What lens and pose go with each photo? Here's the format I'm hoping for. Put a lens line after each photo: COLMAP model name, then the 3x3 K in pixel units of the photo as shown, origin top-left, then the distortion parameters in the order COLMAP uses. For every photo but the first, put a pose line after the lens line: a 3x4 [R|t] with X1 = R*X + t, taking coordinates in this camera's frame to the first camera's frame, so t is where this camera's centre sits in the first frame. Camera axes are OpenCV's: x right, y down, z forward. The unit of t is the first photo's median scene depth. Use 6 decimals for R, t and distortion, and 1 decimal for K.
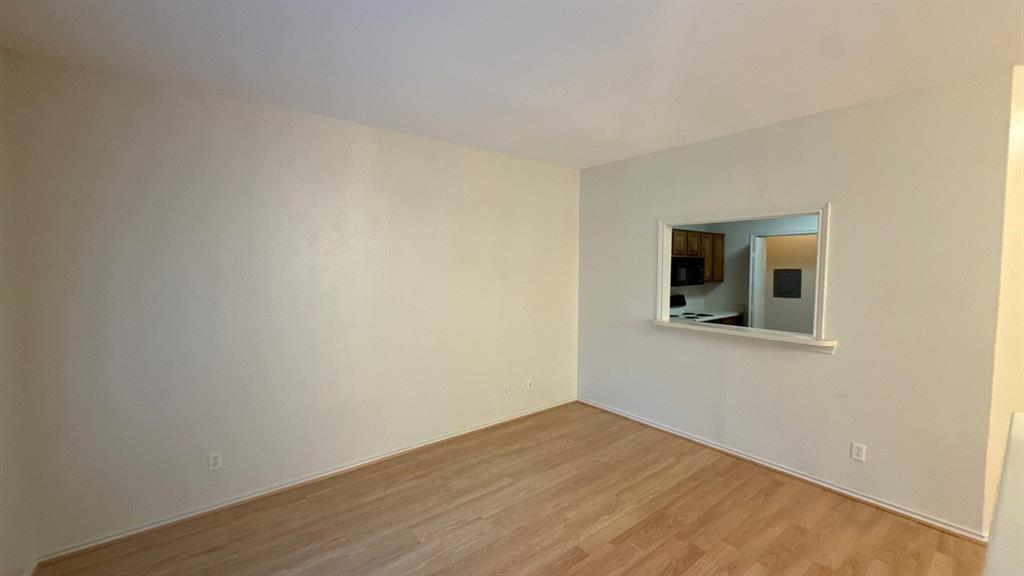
lens RADIAL K [[411.7, 0, 509.6], [0, 411.7, 291.6], [0, 0, 1]] dist [-0.003849, -0.000145]
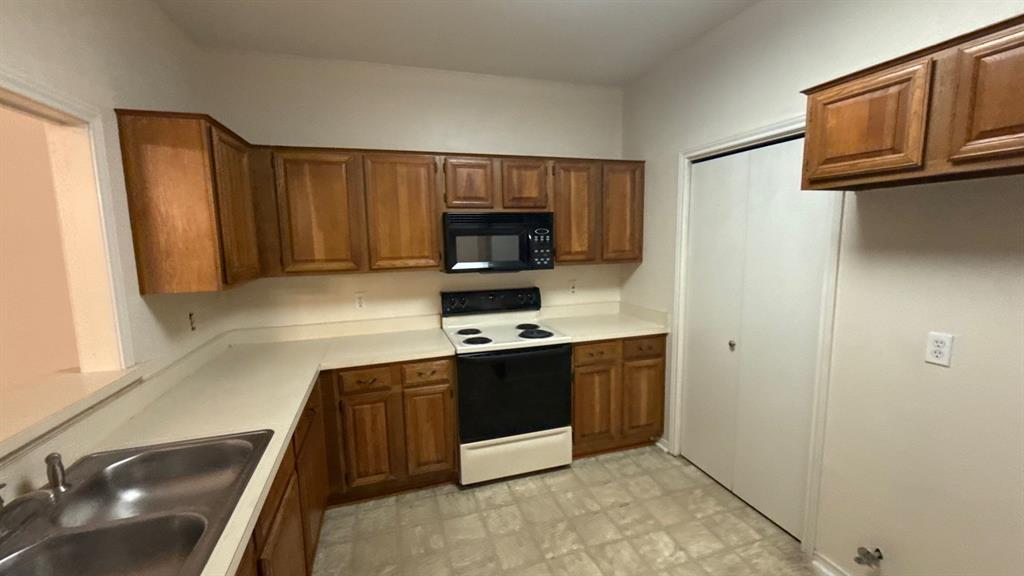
lens RADIAL K [[411.7, 0, 516.0], [0, 411.7, 288.1], [0, 0, 1]] dist [-0.003849, -0.000145]
pose [[0.936420, 0.037870, -0.348830, 0.587378], [-0.009032, 0.996431, 0.083931, -0.034397], [0.350764, -0.075444, 0.933420, 0.522947]]
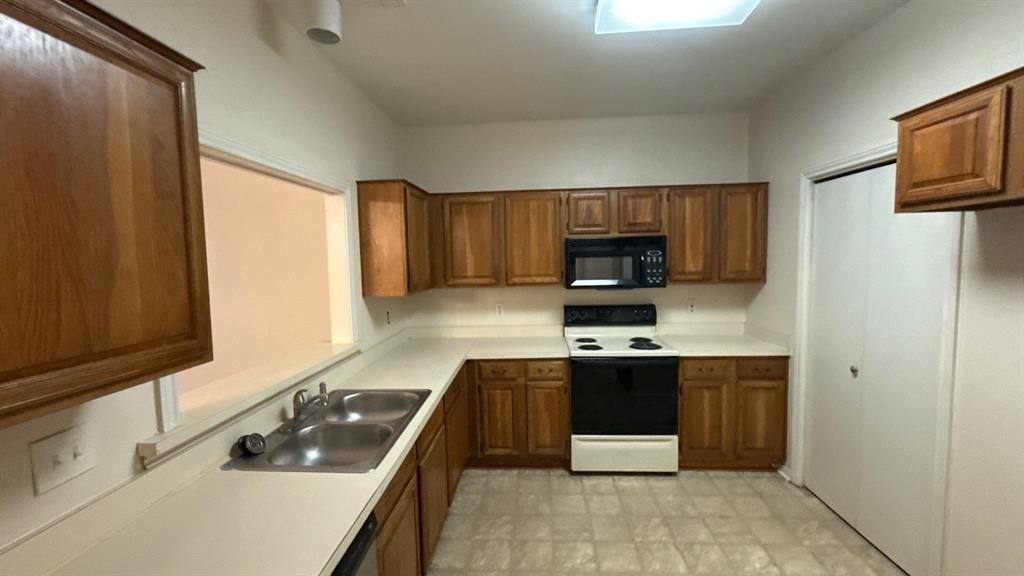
lens RADIAL K [[411.7, 0, 514.7], [0, 411.7, 286.3], [0, 0, 1]] dist [-0.003849, -0.000145]
pose [[0.749477, 0.039395, -0.660857, 0.658438], [-0.017240, 0.999051, 0.040003, -0.035759], [0.661806, -0.018588, 0.749445, 0.474232]]
